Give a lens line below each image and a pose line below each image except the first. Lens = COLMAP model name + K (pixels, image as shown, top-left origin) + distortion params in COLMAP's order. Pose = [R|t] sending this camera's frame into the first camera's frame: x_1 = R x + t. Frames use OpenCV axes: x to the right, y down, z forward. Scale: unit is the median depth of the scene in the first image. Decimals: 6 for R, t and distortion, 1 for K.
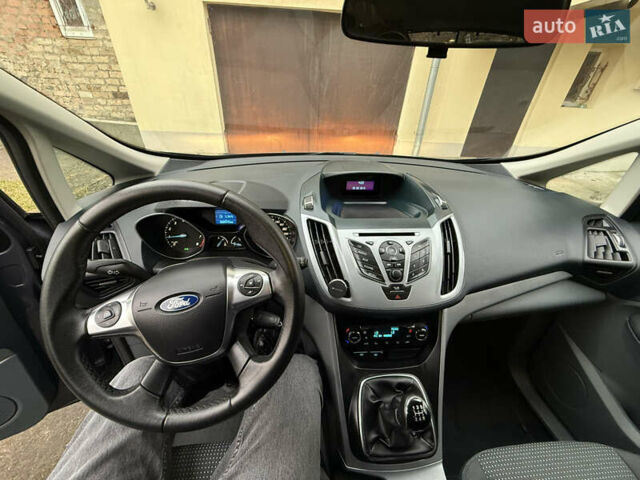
lens RADIAL K [[254.7, 0, 316.8], [0, 254.7, 241.3], [0, 0, 1]] dist [-0.001476, -0.000164]
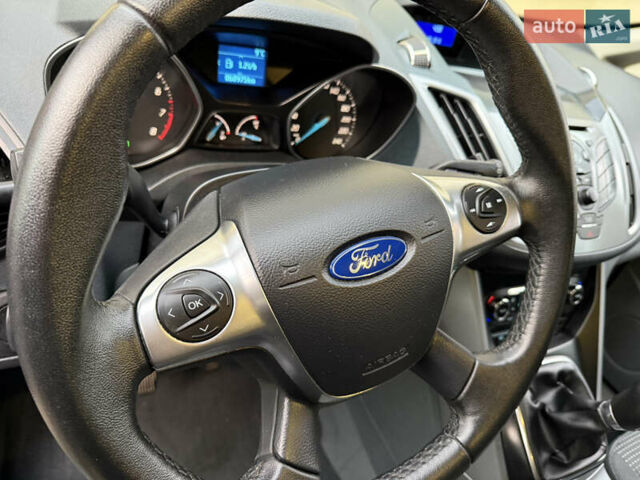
lens RADIAL K [[468.6, 0, 314.0], [0, 468.6, 251.4], [0, 0, 1]] dist [0.008943, -0.012445]
pose [[0.917696, -0.052580, 0.393788, -0.566702], [-0.021777, 0.983055, 0.182011, 0.058626], [-0.396686, -0.175606, 0.901001, 0.216408]]
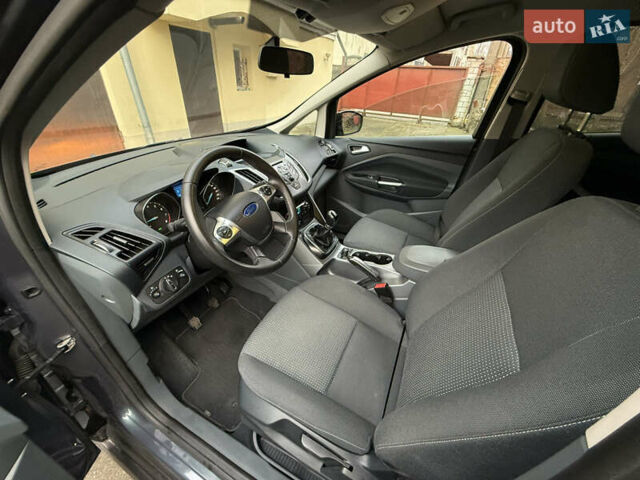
lens RADIAL K [[254.7, 0, 316.2], [0, 254.7, 238.1], [0, 0, 1]] dist [-0.001476, -0.000164]
pose [[0.518680, -0.467506, 0.715828, -1.059255], [0.448440, 0.861605, 0.237779, 0.118987], [-0.727924, 0.197674, 0.656545, -0.331021]]
